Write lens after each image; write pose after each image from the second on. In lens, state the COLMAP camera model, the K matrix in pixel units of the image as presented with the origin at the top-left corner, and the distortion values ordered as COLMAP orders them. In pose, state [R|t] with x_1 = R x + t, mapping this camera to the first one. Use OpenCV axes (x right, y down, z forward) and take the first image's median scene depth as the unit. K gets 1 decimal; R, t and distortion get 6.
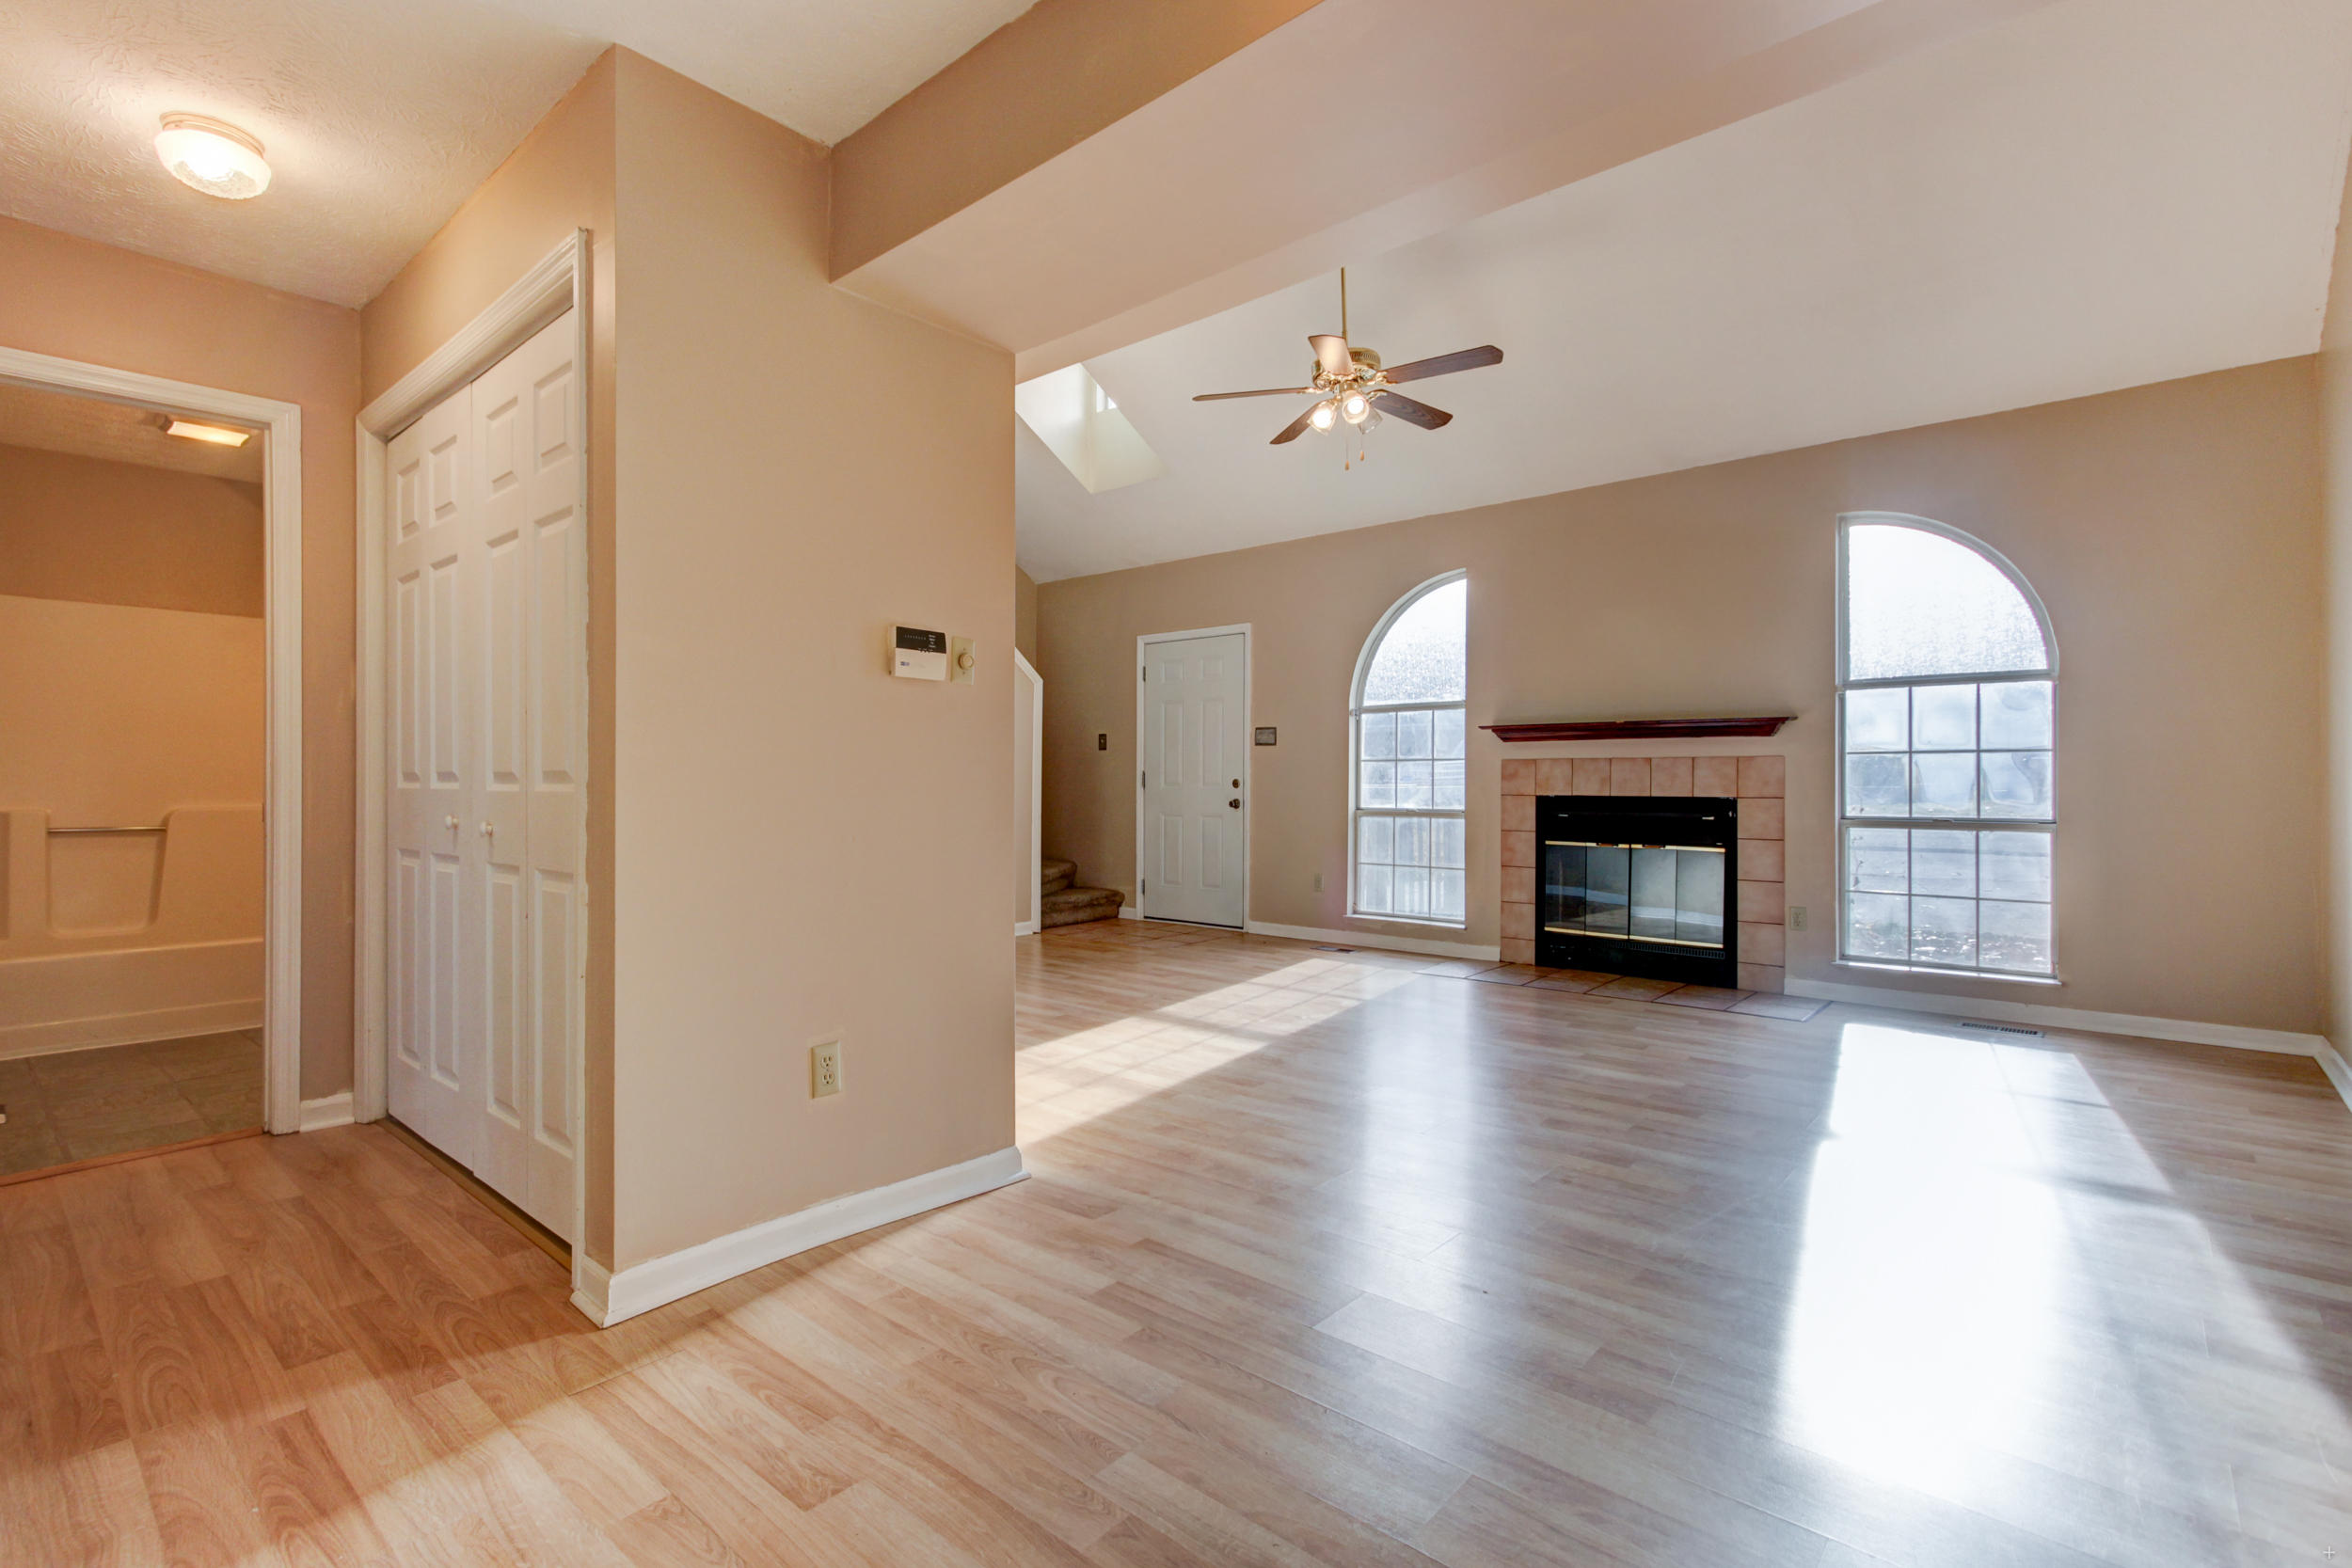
lens RADIAL K [[1099.4, 0, 1137.2], [0, 1099.4, 787.5], [0, 0, 1]] dist [0.001050, 0.000910]
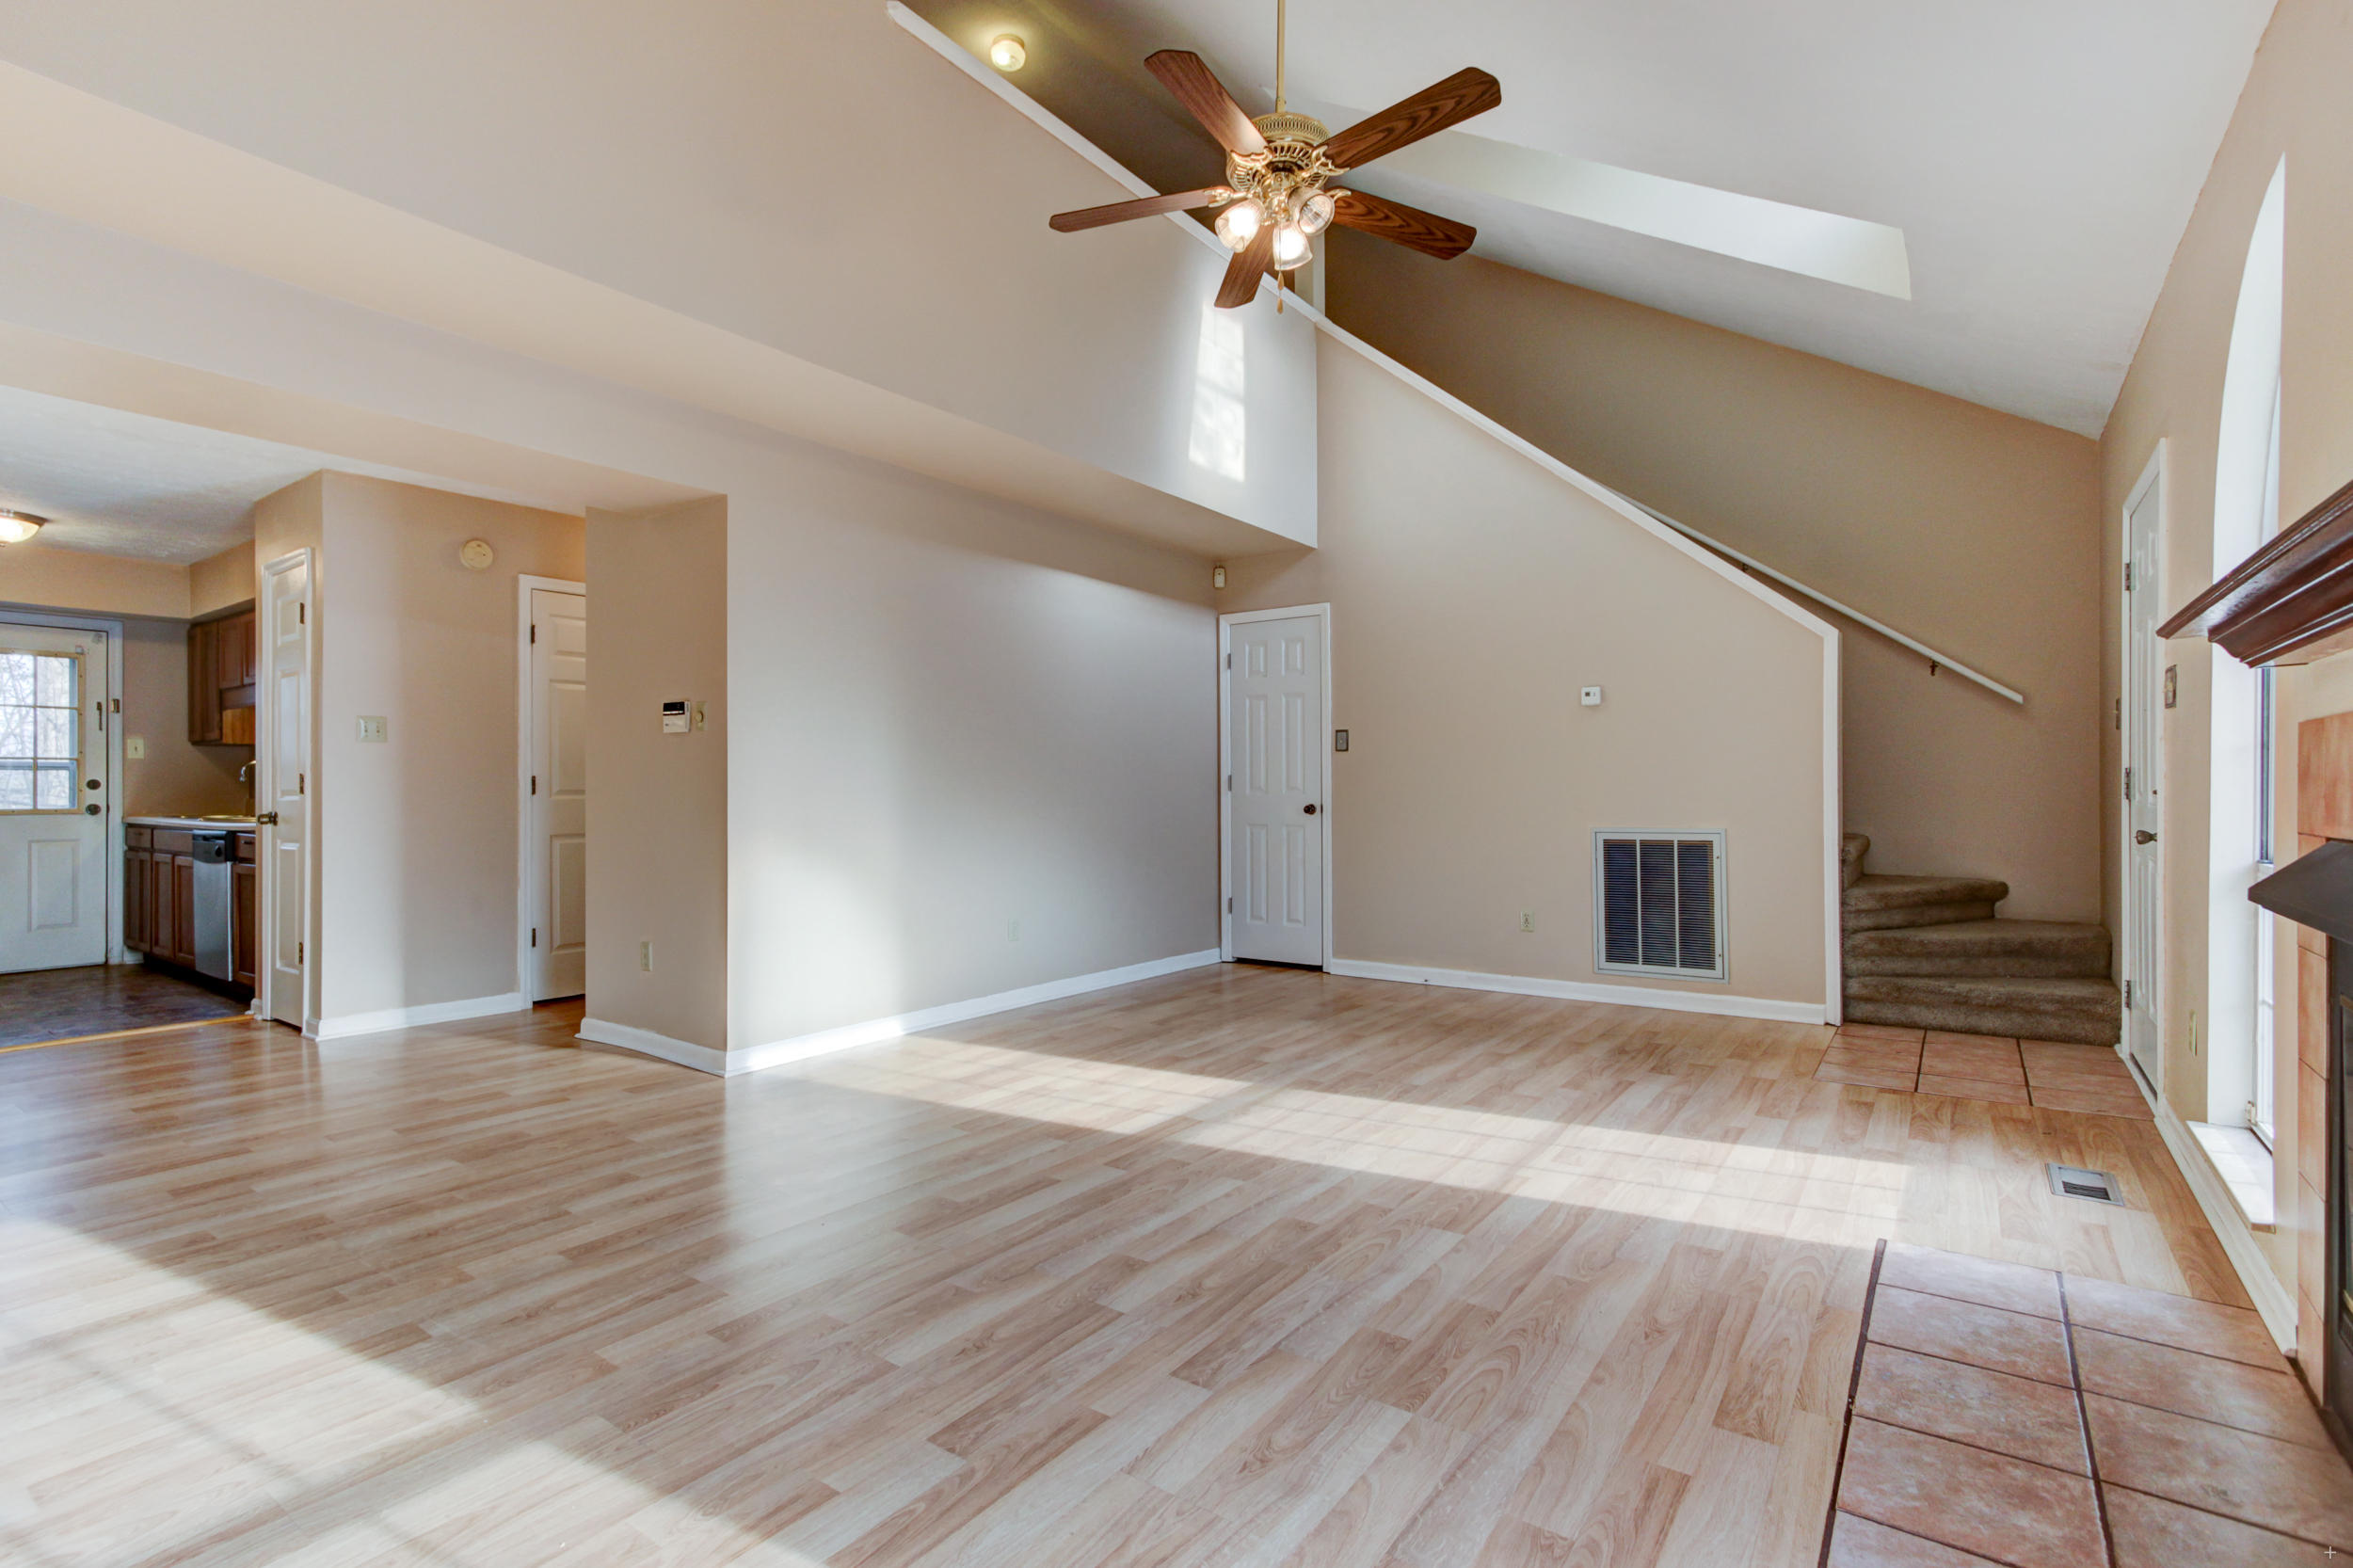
lens RADIAL K [[1106.9, 0, 1124.8], [0, 1106.9, 787.2], [0, 0, 1]] dist [0.003776, 0.001535]
pose [[0.085173, -0.001625, -0.996365, 0.636361], [-0.001562, 0.999997, -0.001765, -0.005996], [0.996365, 0.001706, 0.085171, 0.648654]]
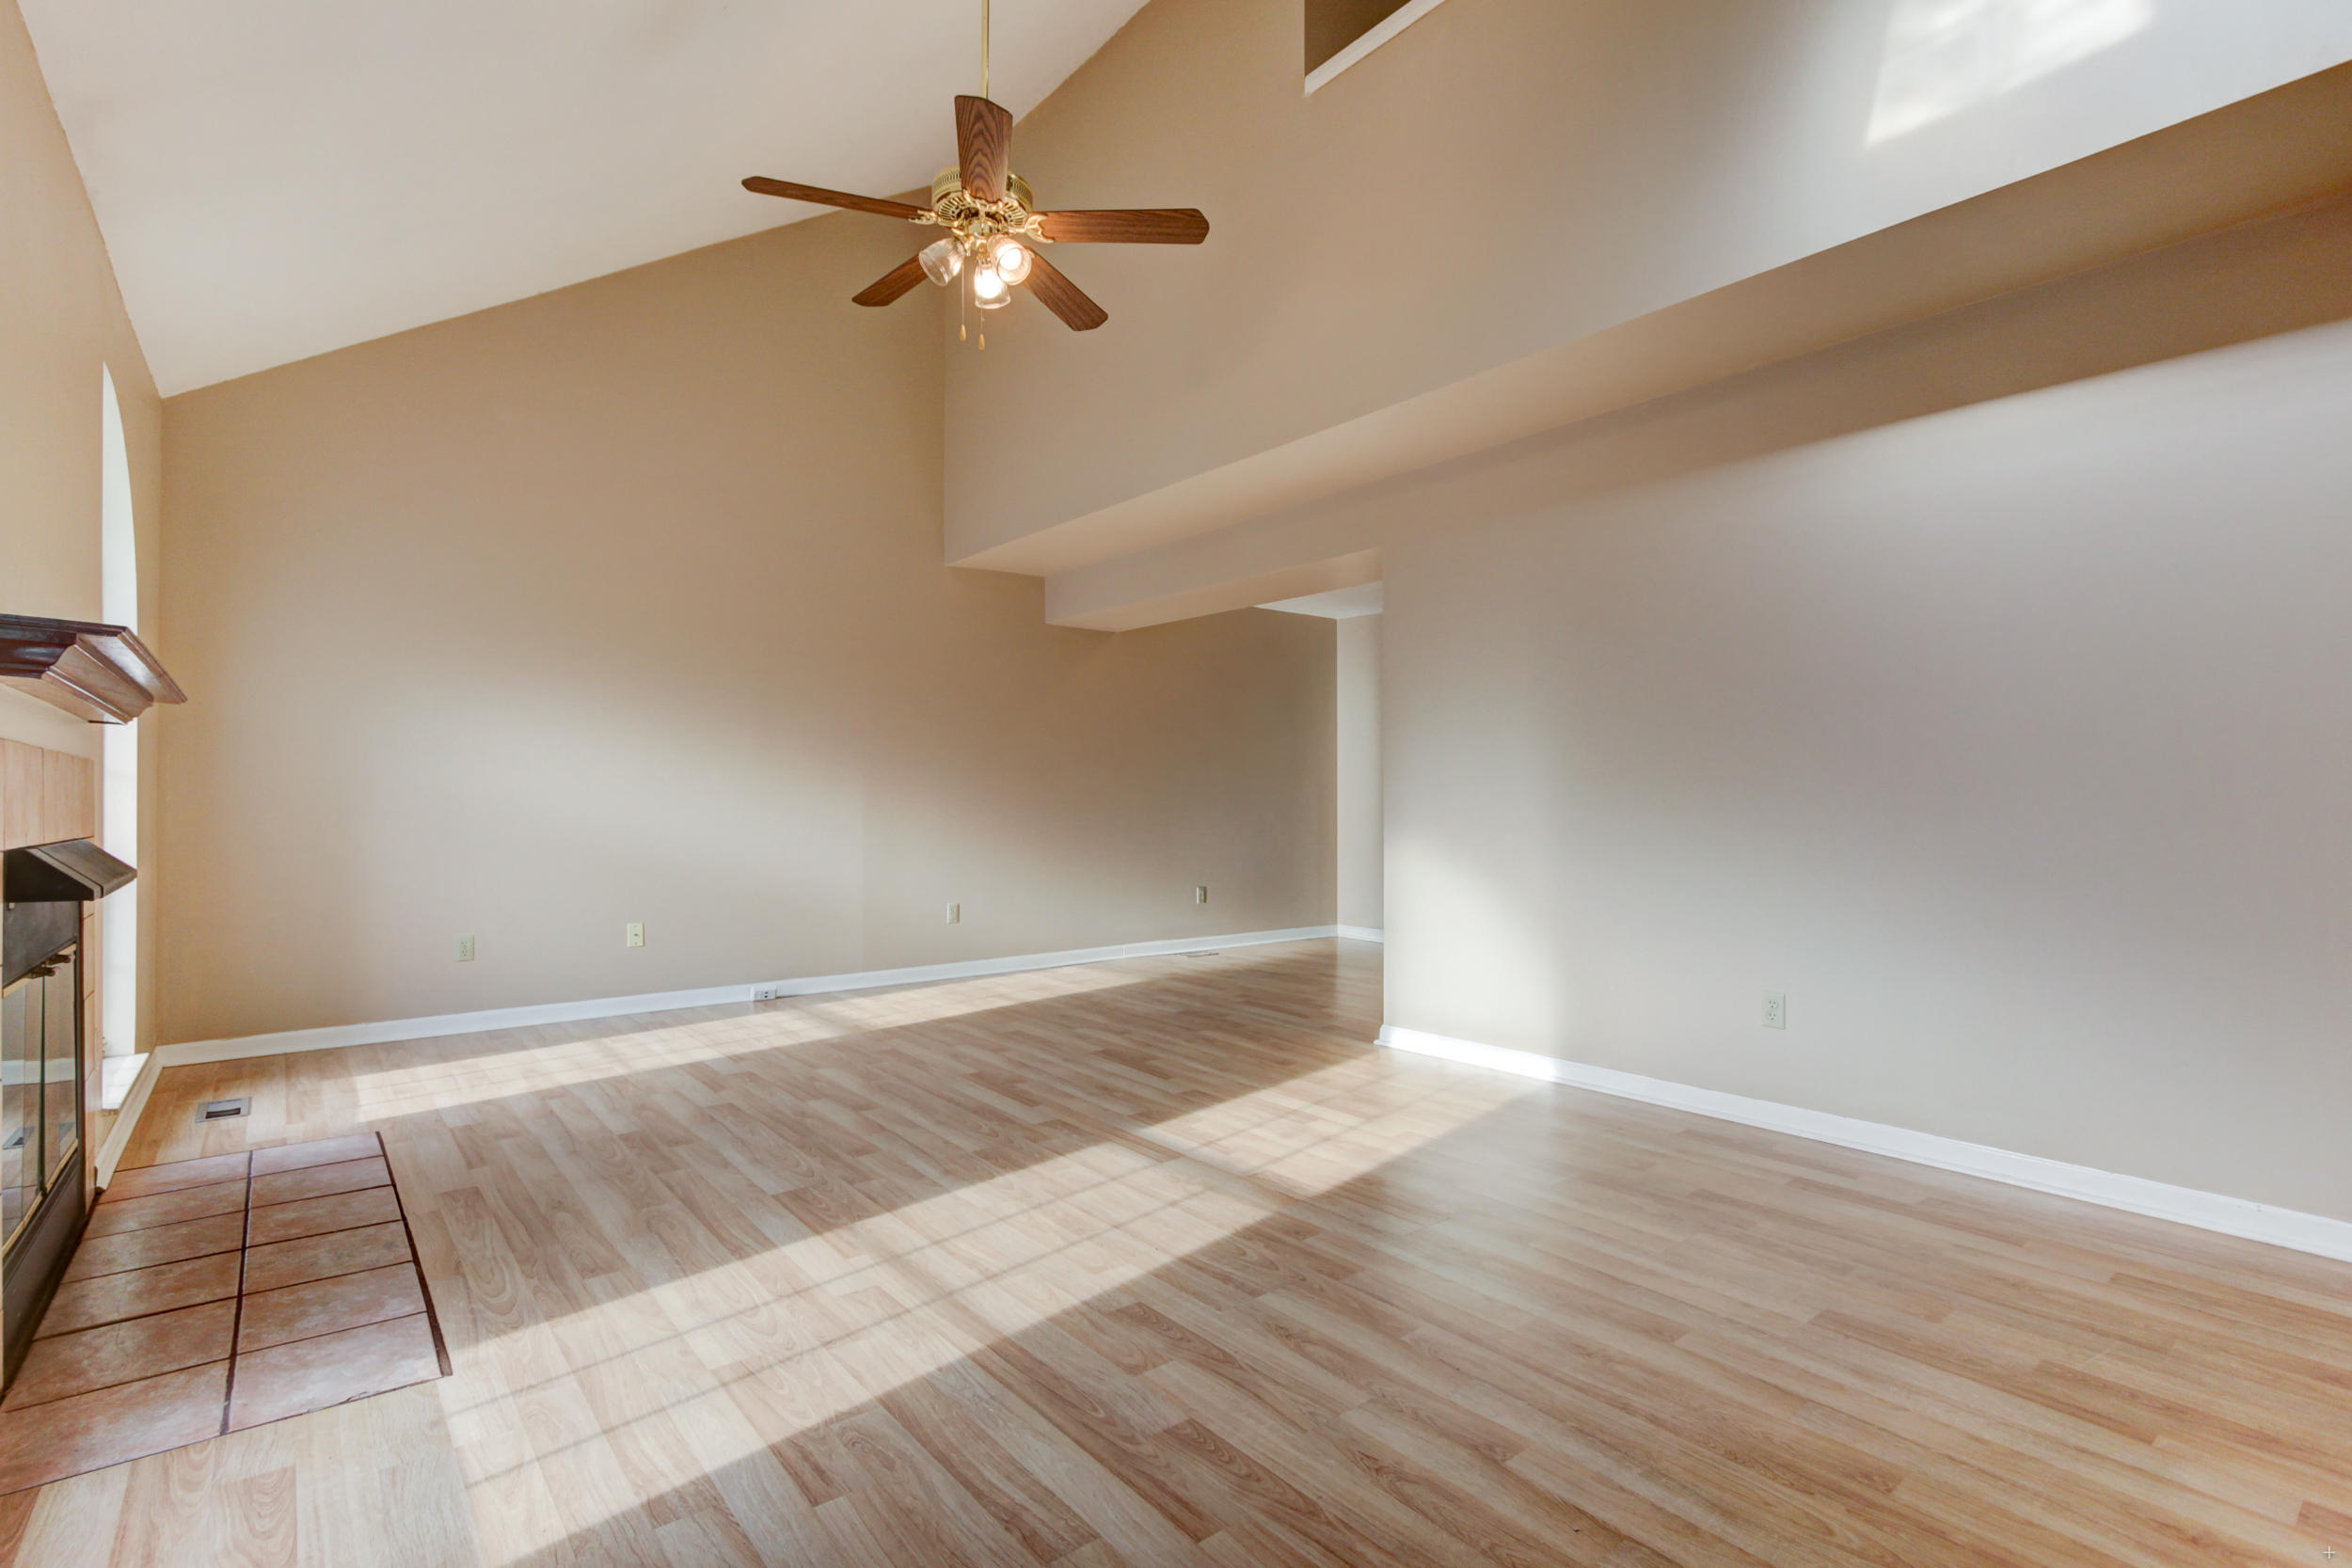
lens RADIAL K [[1091.8, 0, 1130.6], [0, 1091.8, 778.6], [0, 0, 1]] dist [0.000698, 0.000365]
pose [[-0.984041, 0.005098, 0.177868, -0.013412], [0.002229, 0.999864, -0.016322, -0.006637], [-0.177927, -0.015665, -0.983919, 1.253152]]
